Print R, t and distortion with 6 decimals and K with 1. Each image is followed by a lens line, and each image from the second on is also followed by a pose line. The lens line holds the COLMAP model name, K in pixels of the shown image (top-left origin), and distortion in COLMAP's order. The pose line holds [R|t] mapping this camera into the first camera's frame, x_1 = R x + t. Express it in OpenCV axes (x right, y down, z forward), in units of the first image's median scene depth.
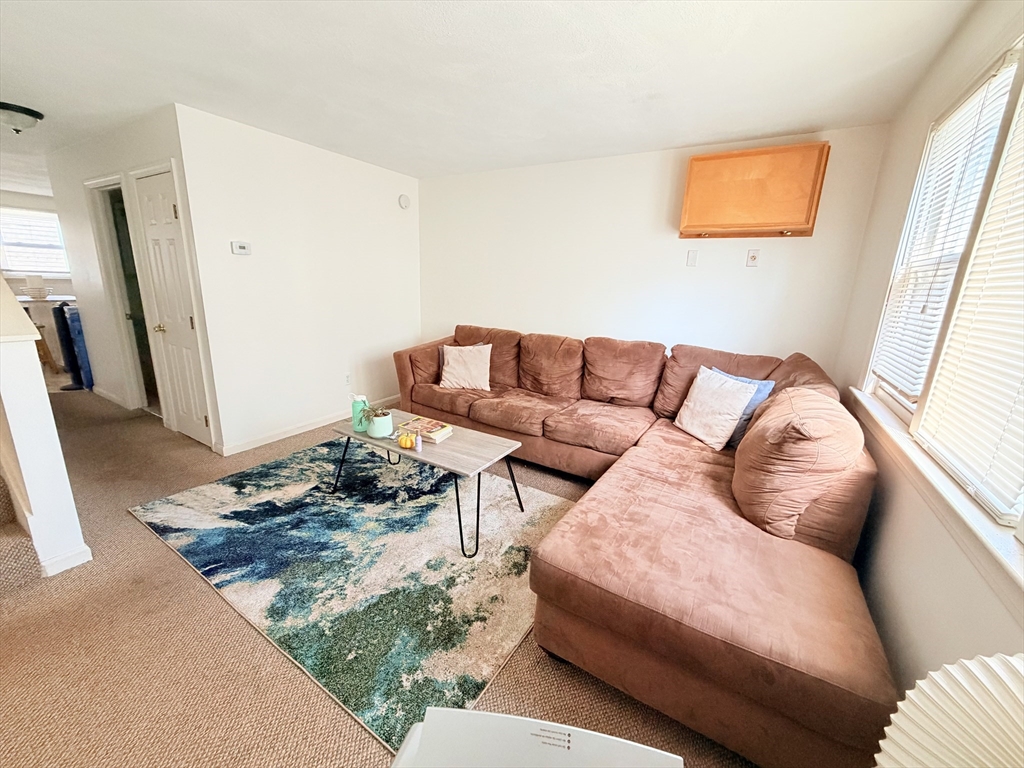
lens RADIAL K [[408.7, 0, 508.8], [0, 408.7, 382.4], [0, 0, 1]] dist [0.002291, -0.000109]
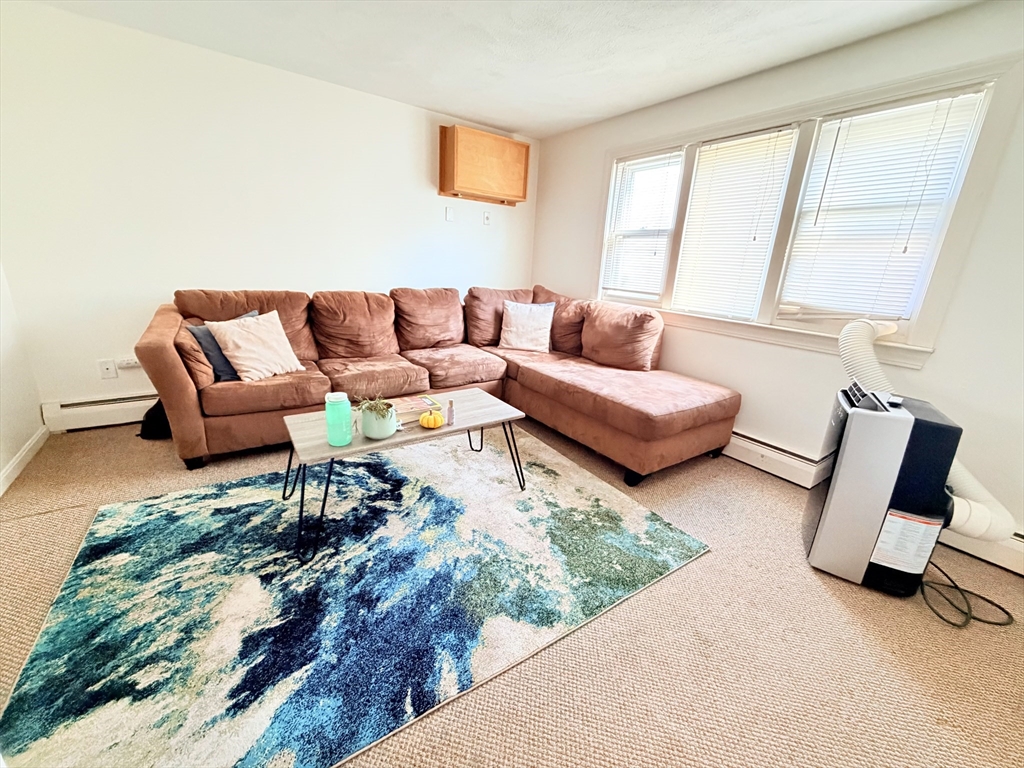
lens RADIAL K [[408.7, 0, 506.6], [0, 408.7, 383.3], [0, 0, 1]] dist [0.002291, -0.000109]
pose [[0.406864, -0.279731, 0.869605, -0.792172], [0.184177, 0.957530, 0.221843, -0.078007], [-0.894729, 0.069902, 0.441104, 0.430825]]
